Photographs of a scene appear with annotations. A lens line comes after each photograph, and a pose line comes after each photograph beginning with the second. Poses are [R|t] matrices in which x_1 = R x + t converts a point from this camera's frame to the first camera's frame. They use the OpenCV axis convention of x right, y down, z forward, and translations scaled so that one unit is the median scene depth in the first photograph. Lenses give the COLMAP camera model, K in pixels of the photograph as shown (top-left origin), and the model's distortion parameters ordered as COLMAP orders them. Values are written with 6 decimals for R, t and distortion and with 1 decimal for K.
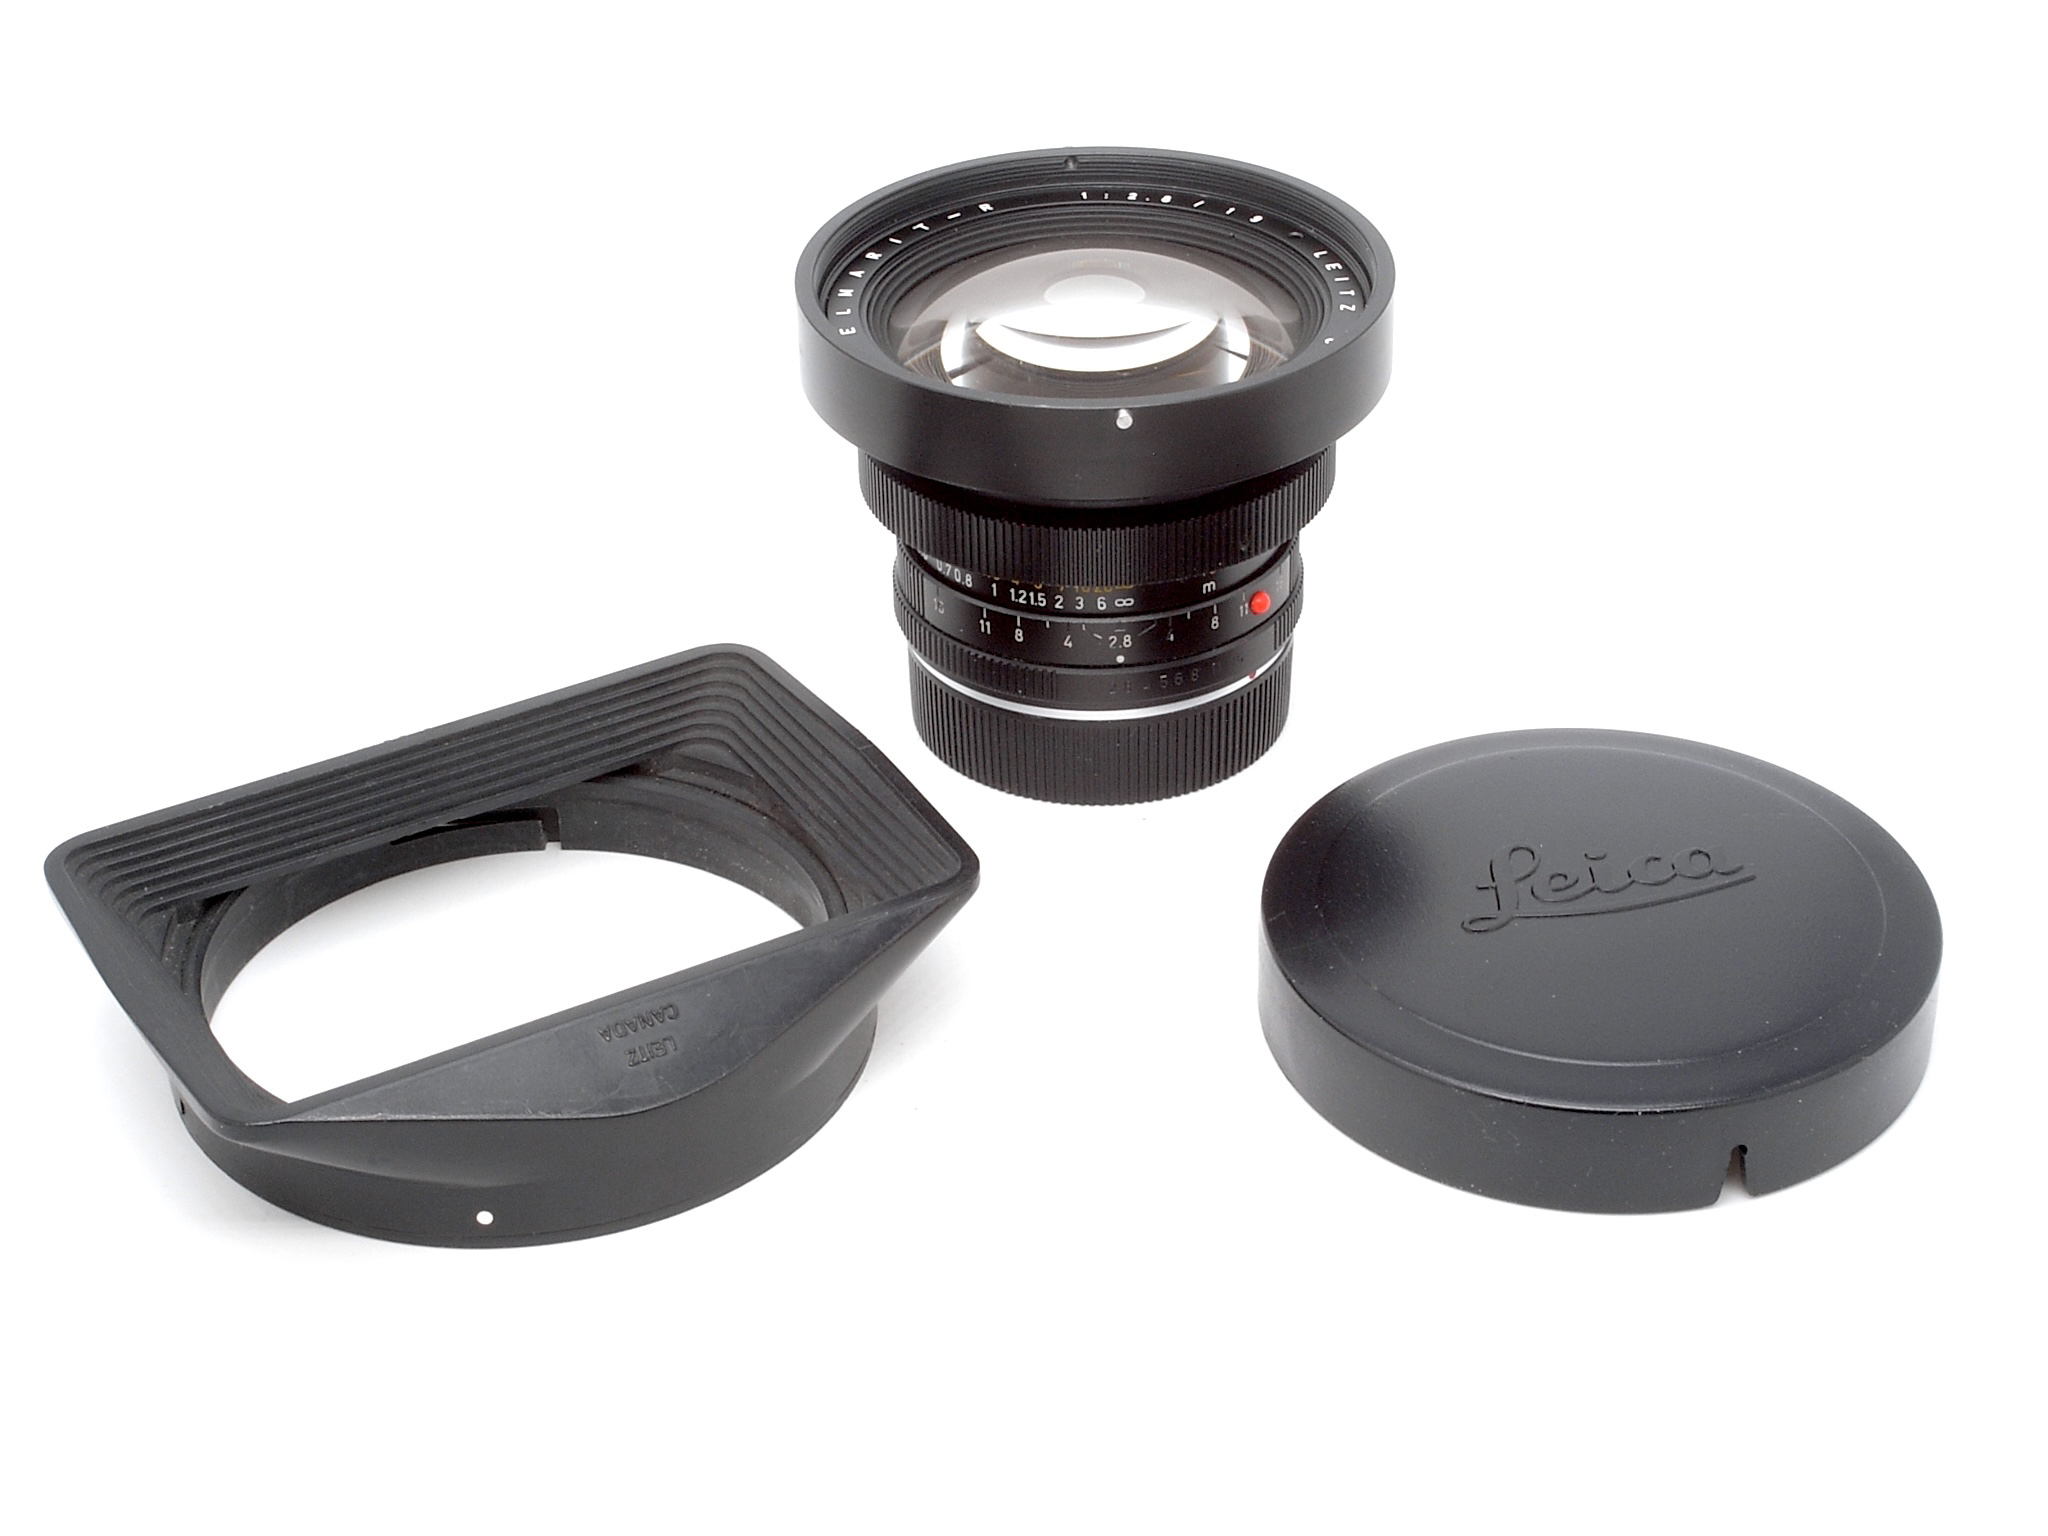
lens RADIAL K [[4292.0, 0, 1105.4], [0, 4292.0, 769.9], [0, 0, 1]] dist [0.051345, 0.061343]
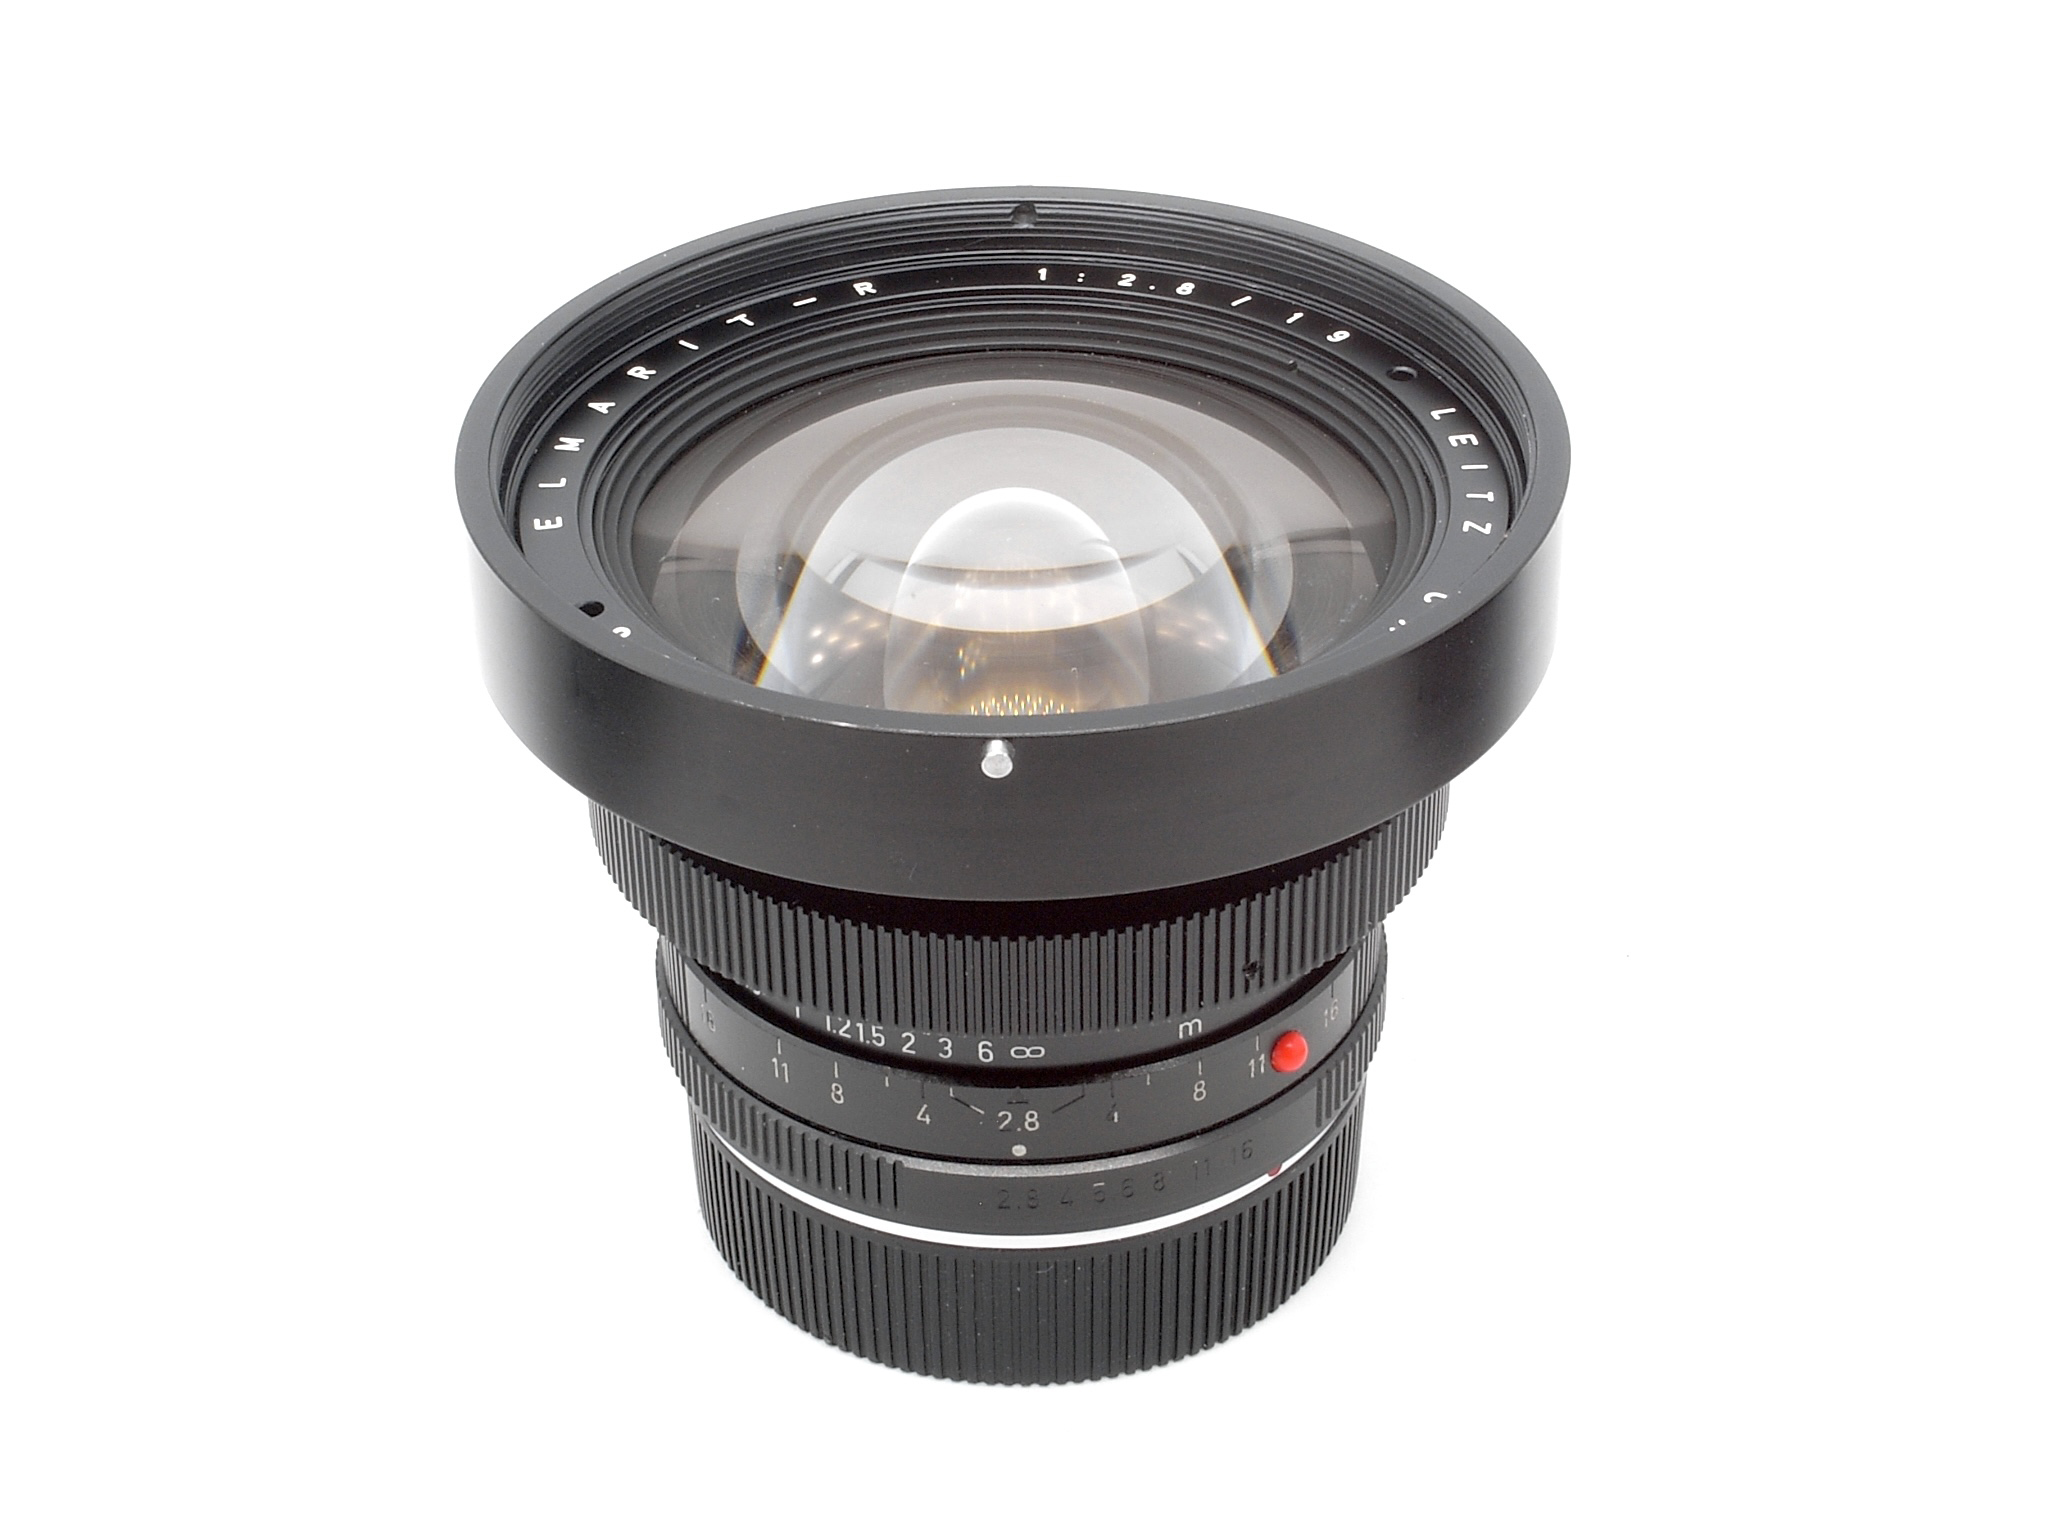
lens RADIAL K [[4344.8, 0, 1024.0], [0, 4344.8, 768.0], [0, 0, 1]] dist [0.016221, -4.242989]
pose [[0.994393, 0.059106, -0.087688, 0.047779], [-0.057362, 0.998105, 0.022272, -0.083586], [0.088838, -0.017117, 0.995899, 0.440584]]
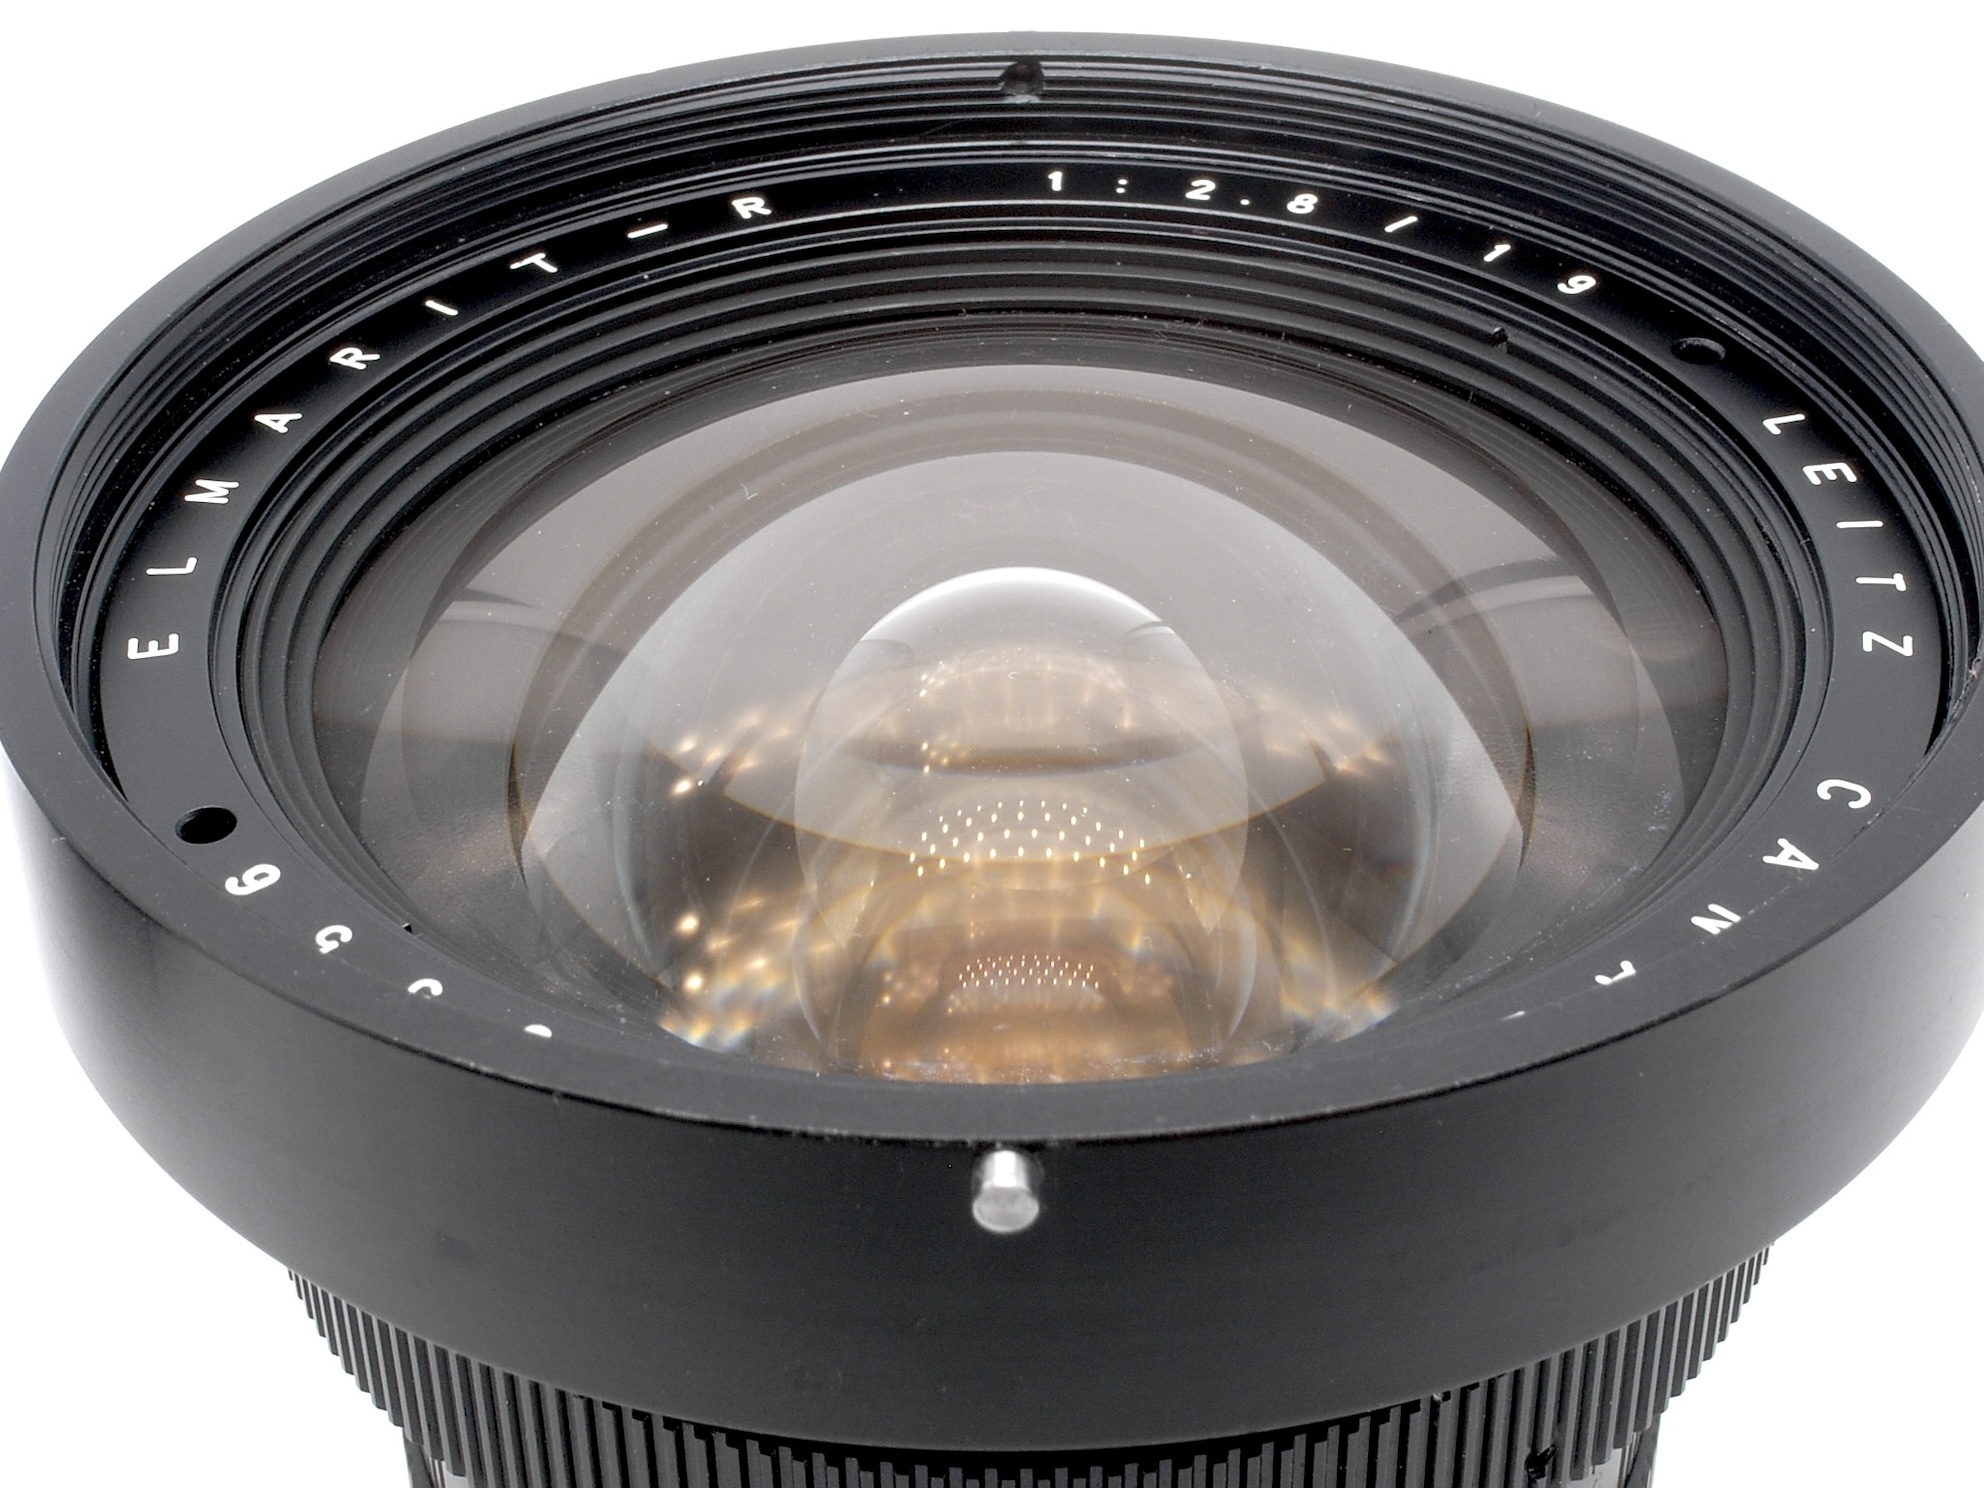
lens RADIAL K [[4209.0, 0, 992.0], [0, 4209.0, 744.0], [0, 0, 1]] dist [0.016221, -4.242989]
pose [[0.995198, 0.051956, -0.082959, 0.019767], [-0.049360, 0.998234, 0.033052, -0.103555], [0.084530, -0.028798, 0.996005, 0.693484]]
